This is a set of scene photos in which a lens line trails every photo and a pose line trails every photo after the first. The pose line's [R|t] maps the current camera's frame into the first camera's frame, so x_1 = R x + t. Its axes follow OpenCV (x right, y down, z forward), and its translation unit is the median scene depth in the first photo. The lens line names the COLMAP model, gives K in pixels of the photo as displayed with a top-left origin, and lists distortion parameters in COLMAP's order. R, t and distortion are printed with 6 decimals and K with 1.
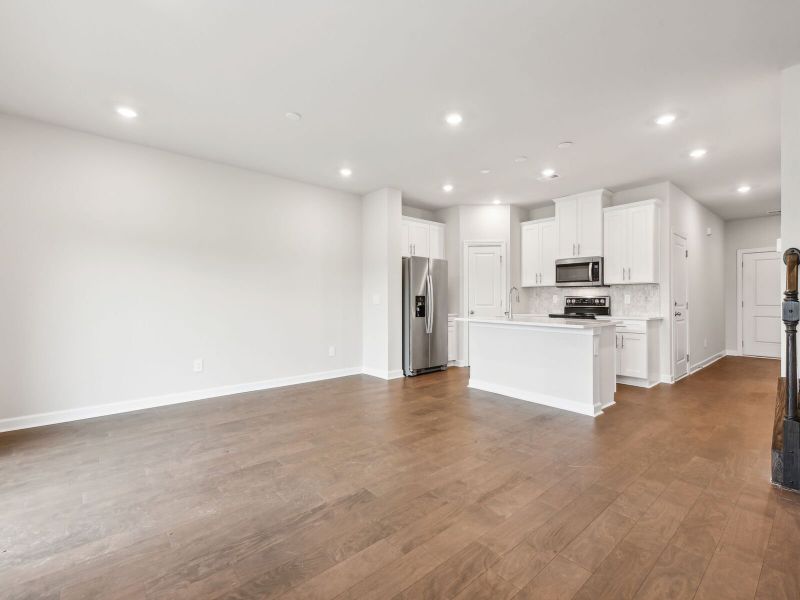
lens RADIAL K [[361.2, 0, 393.8], [0, 361.2, 296.8], [0, 0, 1]] dist [0.000040, 0.001041]
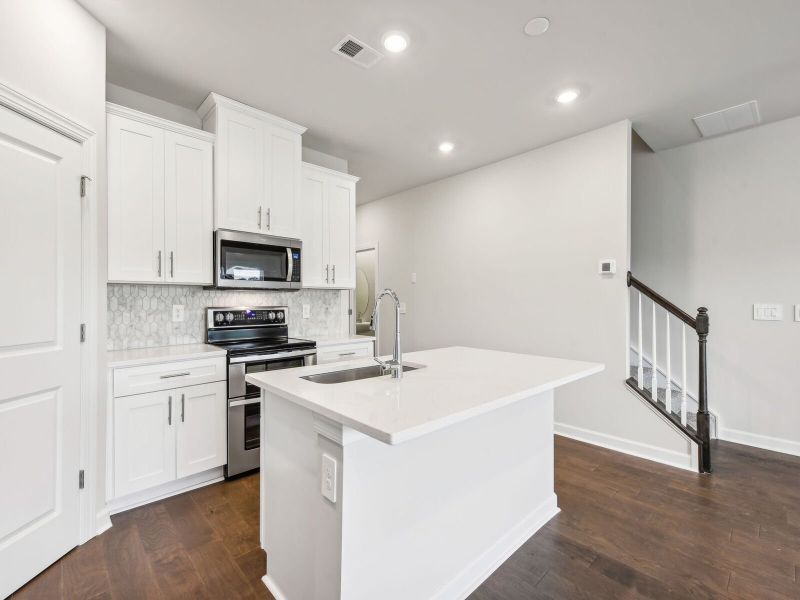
lens RADIAL K [[361.2, 0, 401.3], [0, 361.2, 302.6], [0, 0, 1]] dist [0.000040, 0.001041]
pose [[-0.055851, -0.004611, 0.998428, -0.029035], [-0.009163, 0.999950, 0.004106, -0.014160], [-0.998397, -0.008919, -0.055890, 0.910638]]
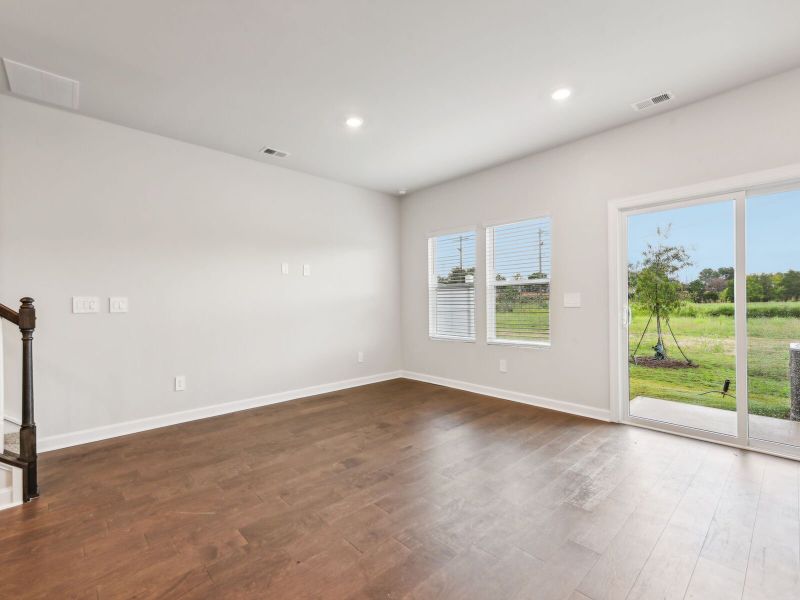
lens RADIAL K [[361.2, 0, 397.9], [0, 361.2, 304.5], [0, 0, 1]] dist [0.000040, 0.001041]
pose [[-0.998089, 0.011597, -0.060693, 0.060267], [0.011710, 0.999930, -0.001509, 0.005233], [0.060671, -0.002217, -0.998155, 0.896899]]
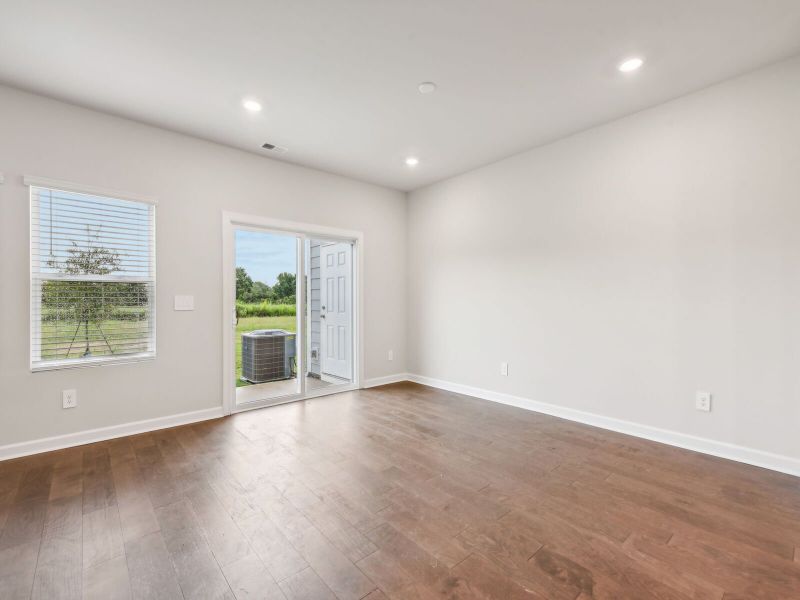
lens RADIAL K [[361.2, 0, 401.8], [0, 361.2, 299.9], [0, 0, 1]] dist [0.000040, 0.001041]
pose [[0.028916, -0.001625, -0.999581, 0.364885], [0.013952, 0.999902, -0.001221, 0.000389], [0.999484, -0.013911, 0.028936, 0.580655]]
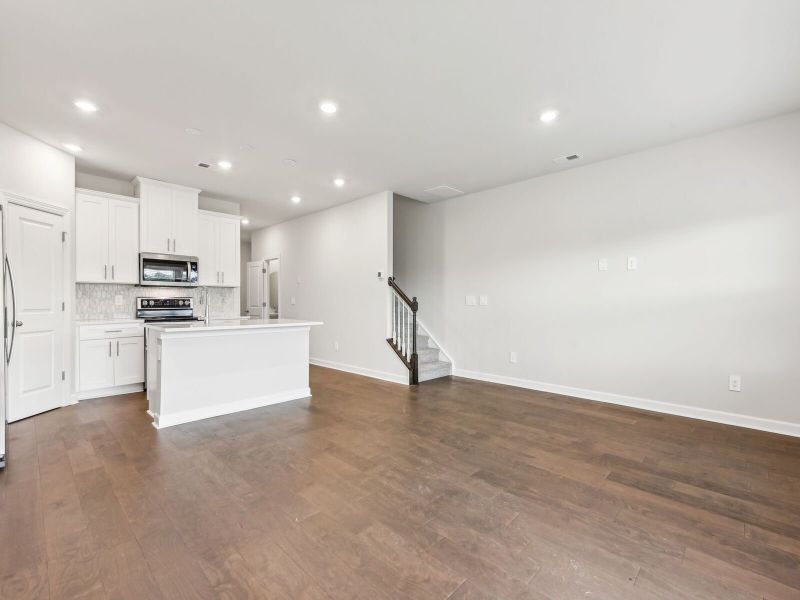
lens RADIAL K [[361.2, 0, 404.3], [0, 361.2, 304.1], [0, 0, 1]] dist [0.000040, 0.001041]
pose [[-0.109826, -0.007893, 0.993919, -0.492392], [-0.009894, 0.999928, 0.006847, 0.004118], [-0.993902, -0.009082, -0.109896, 0.574123]]
